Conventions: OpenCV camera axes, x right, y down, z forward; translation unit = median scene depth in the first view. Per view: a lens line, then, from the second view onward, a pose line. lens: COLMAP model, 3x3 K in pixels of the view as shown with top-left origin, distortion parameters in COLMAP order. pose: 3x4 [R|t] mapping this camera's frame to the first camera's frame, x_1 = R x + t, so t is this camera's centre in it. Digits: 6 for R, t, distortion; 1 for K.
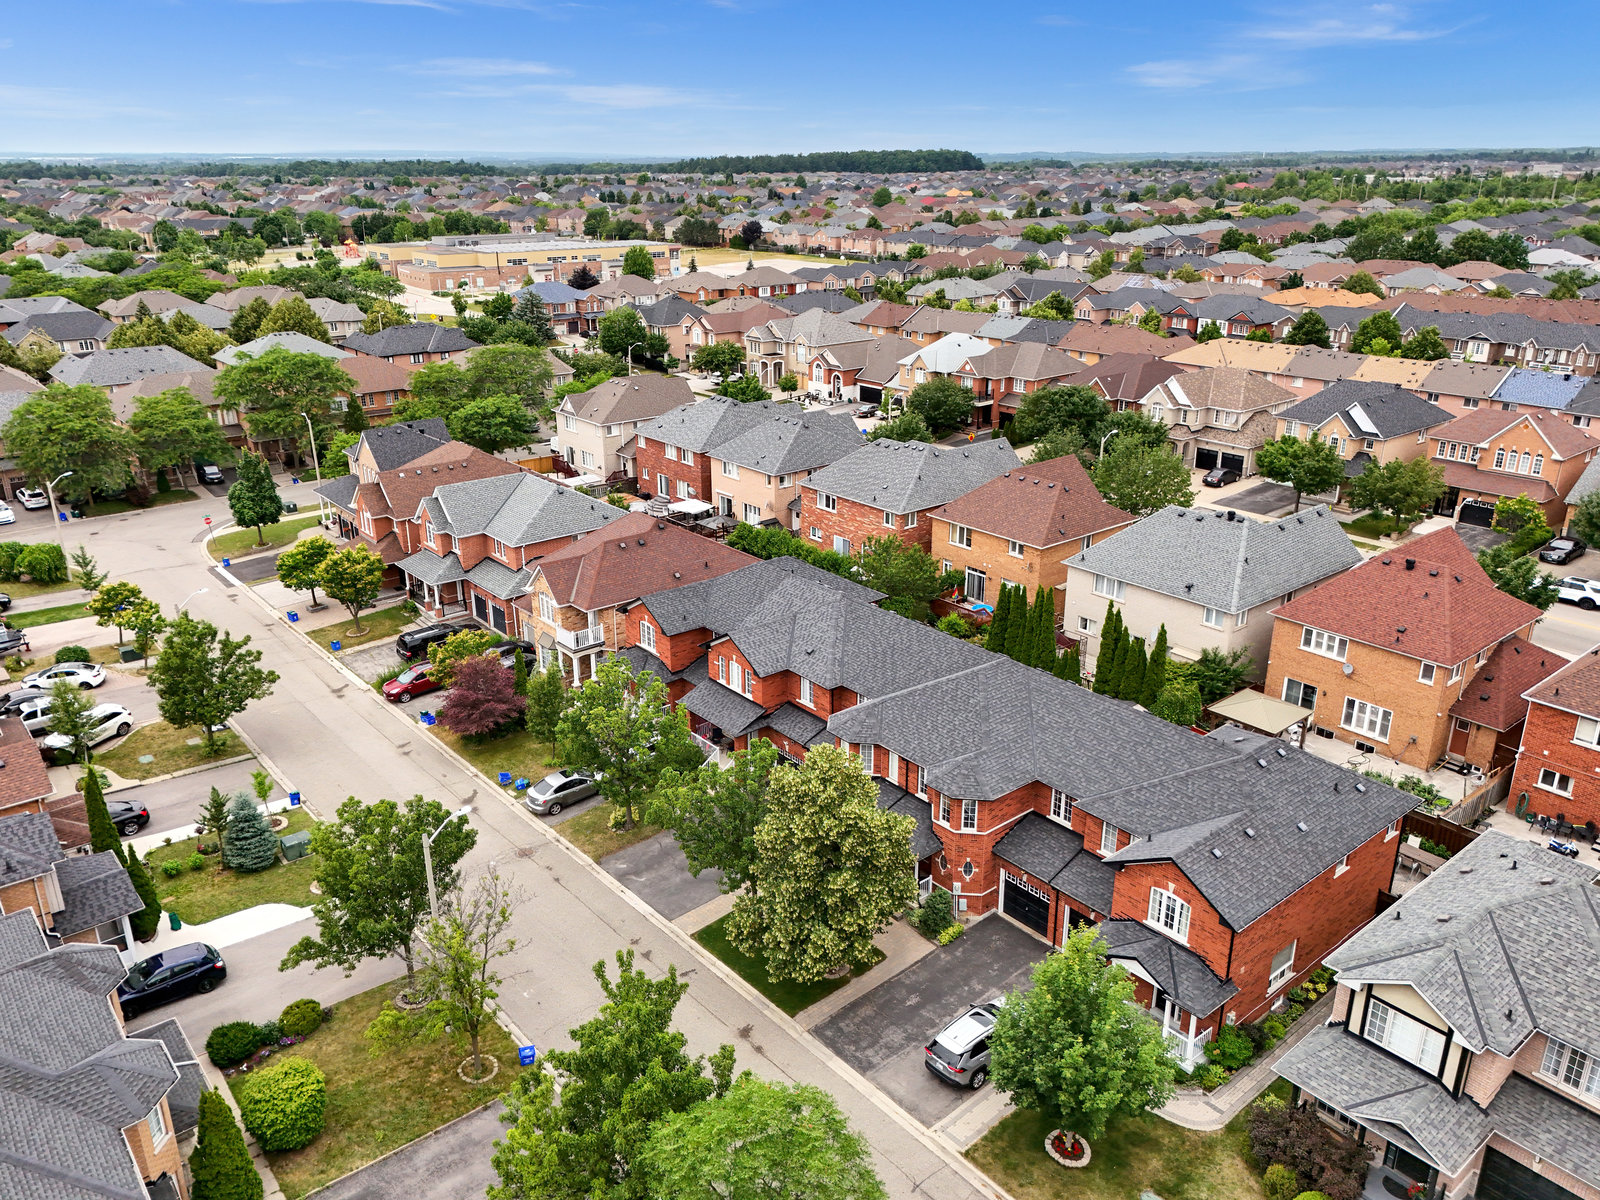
lens RADIAL K [[1170.9, 0, 800.6], [0, 1170.9, 601.3], [0, 0, 1]] dist [0.076766, -0.066672]
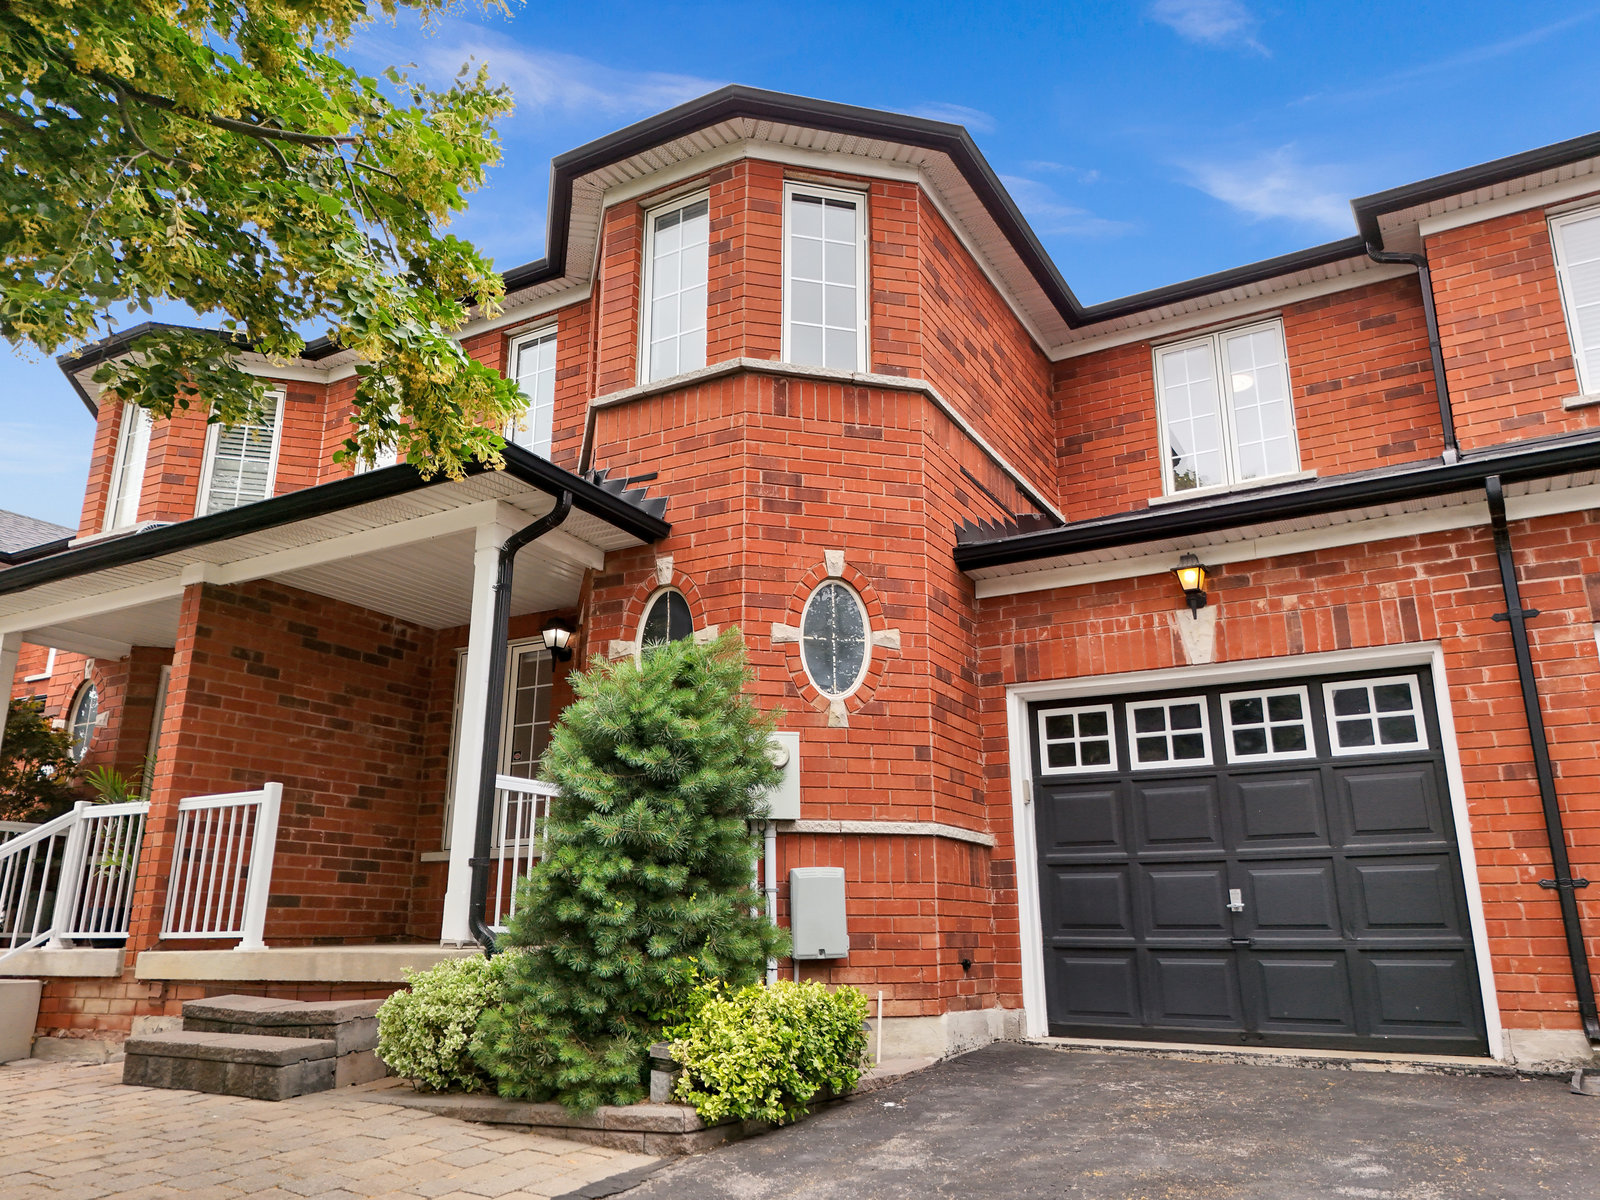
lens RADIAL K [[1170.9, 0, 809.3], [0, 1170.9, 600.5], [0, 0, 1]] dist [0.076766, -0.066672]
pose [[0.935969, 0.103471, 0.336535, 0.084194], [0.116831, 0.810408, -0.574098, 0.295242], [-0.332134, 0.576656, 0.746428, 0.845601]]
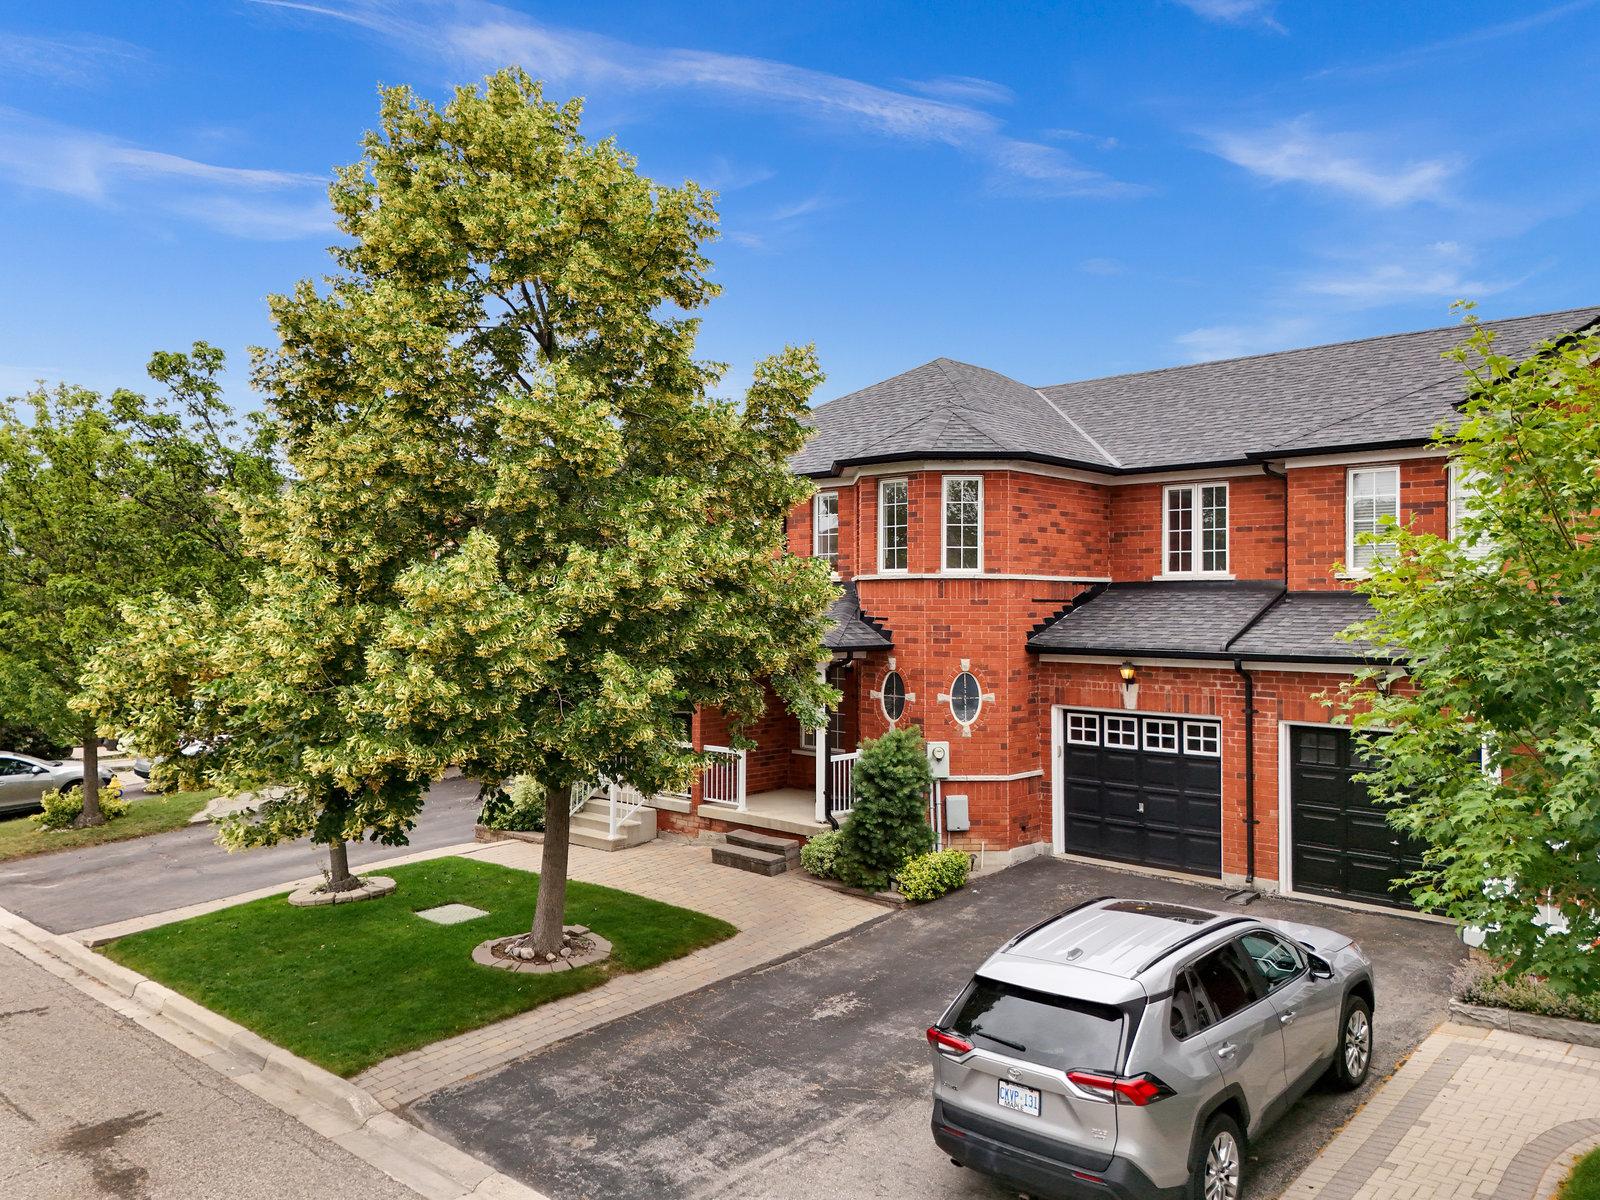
lens RADIAL K [[1170.9, 0, 806.0], [0, 1170.9, 602.0], [0, 0, 1]] dist [0.076766, -0.066672]
pose [[0.991138, 0.009037, 0.132528, 0.045952], [0.037966, 0.936794, -0.347816, 0.306306], [-0.127294, 0.349765, 0.928149, 0.639601]]
